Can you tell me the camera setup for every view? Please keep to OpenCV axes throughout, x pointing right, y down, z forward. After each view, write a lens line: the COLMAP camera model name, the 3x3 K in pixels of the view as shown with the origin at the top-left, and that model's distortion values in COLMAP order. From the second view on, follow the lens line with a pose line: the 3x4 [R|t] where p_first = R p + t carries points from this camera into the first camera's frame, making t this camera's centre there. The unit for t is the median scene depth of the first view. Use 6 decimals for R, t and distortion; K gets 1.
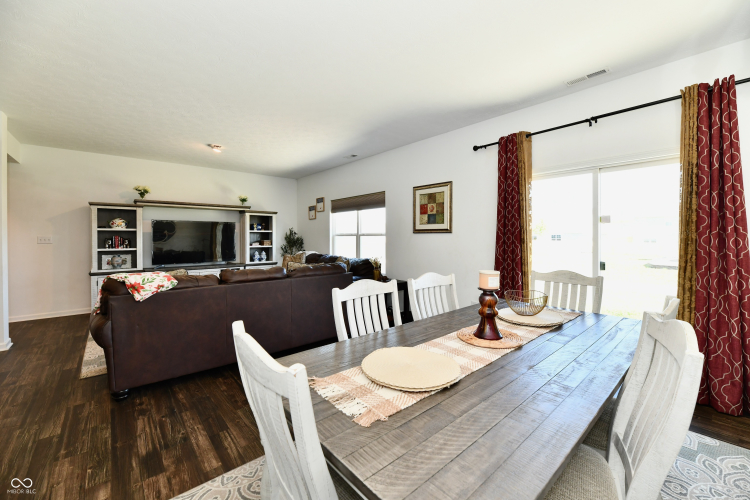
lens RADIAL K [[308.0, 0, 376.8], [0, 308.0, 239.1], [0, 0, 1]] dist [-0.001272, -0.002408]
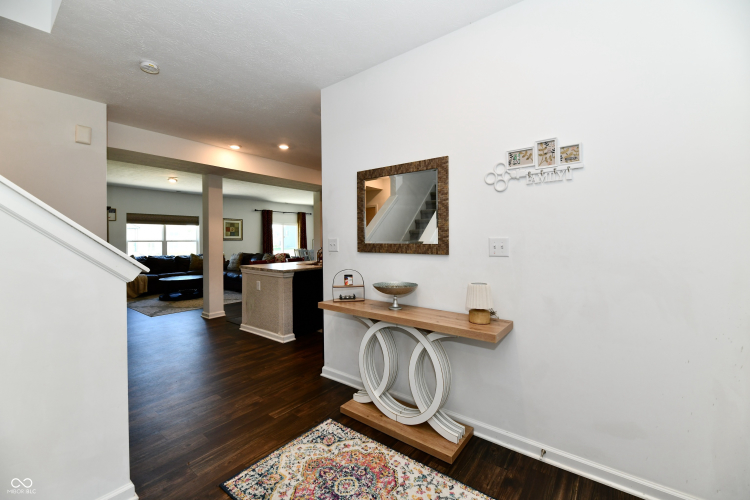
lens RADIAL K [[308.0, 0, 378.1], [0, 308.0, 244.8], [0, 0, 1]] dist [-0.001272, -0.002408]
pose [[-0.190842, -0.010013, 0.981570, -2.081655], [0.016659, 0.999771, 0.013438, 0.002059], [-0.981479, 0.018916, -0.190632, 0.345561]]
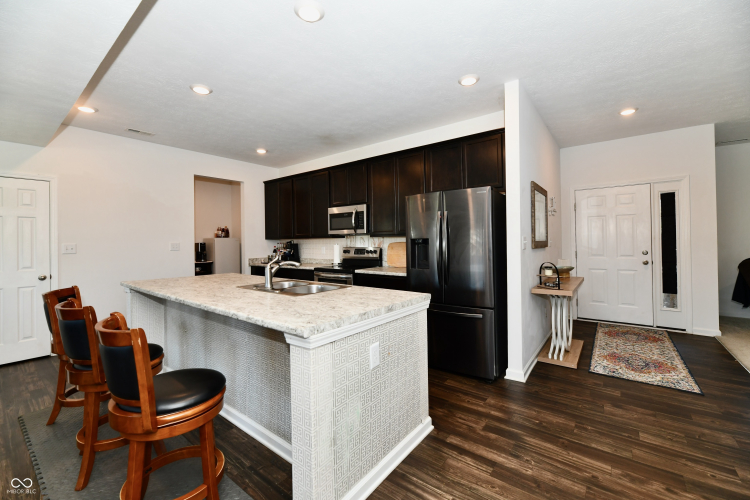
lens RADIAL K [[308.0, 0, 377.1], [0, 308.0, 237.3], [0, 0, 1]] dist [-0.001272, -0.002408]
pose [[-0.980788, 0.015907, -0.194426, -0.017125], [0.017142, 0.999842, -0.004673, -0.005680], [0.194320, -0.007916, -0.980906, 0.737058]]
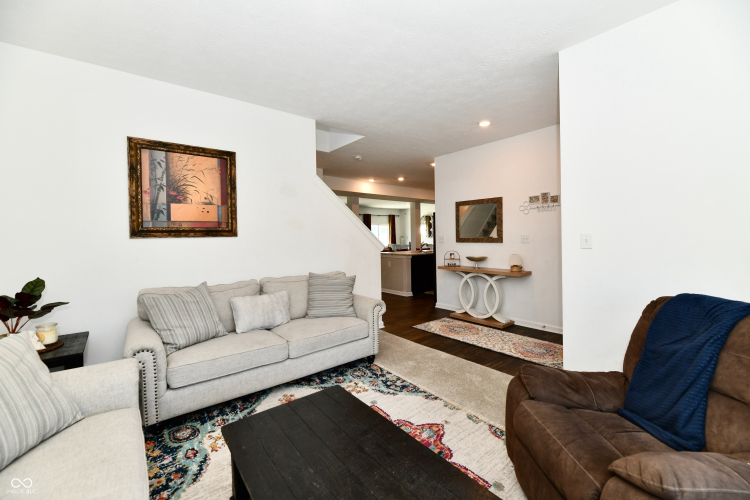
lens RADIAL K [[308.0, 0, 379.4], [0, 308.0, 243.0], [0, 0, 1]] dist [-0.001272, -0.002408]
pose [[0.030058, -0.013410, 0.999458, -2.628250], [0.023496, 0.999643, 0.012706, 0.003689], [-0.999272, 0.023102, 0.030362, 0.513502]]
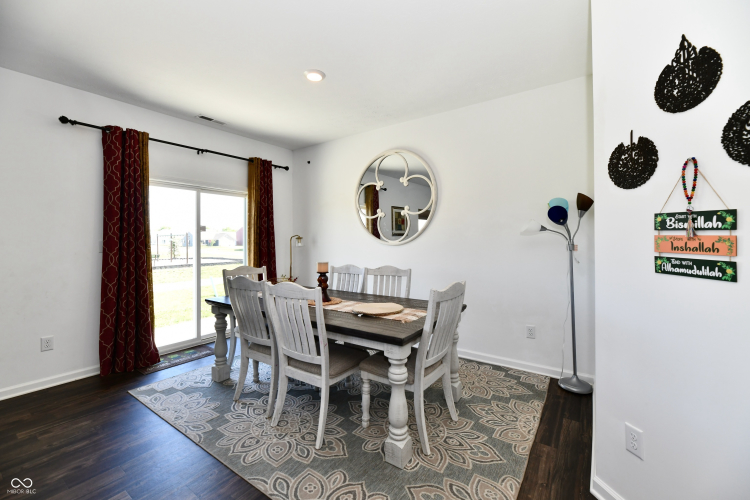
lens RADIAL K [[308.0, 0, 380.9], [0, 308.0, 243.8], [0, 0, 1]] dist [-0.001272, -0.002408]
pose [[-0.251710, -0.008085, 0.967769, -0.434791], [0.013968, 0.999831, 0.011986, -0.003102], [-0.967702, 0.016535, -0.251554, 0.365325]]
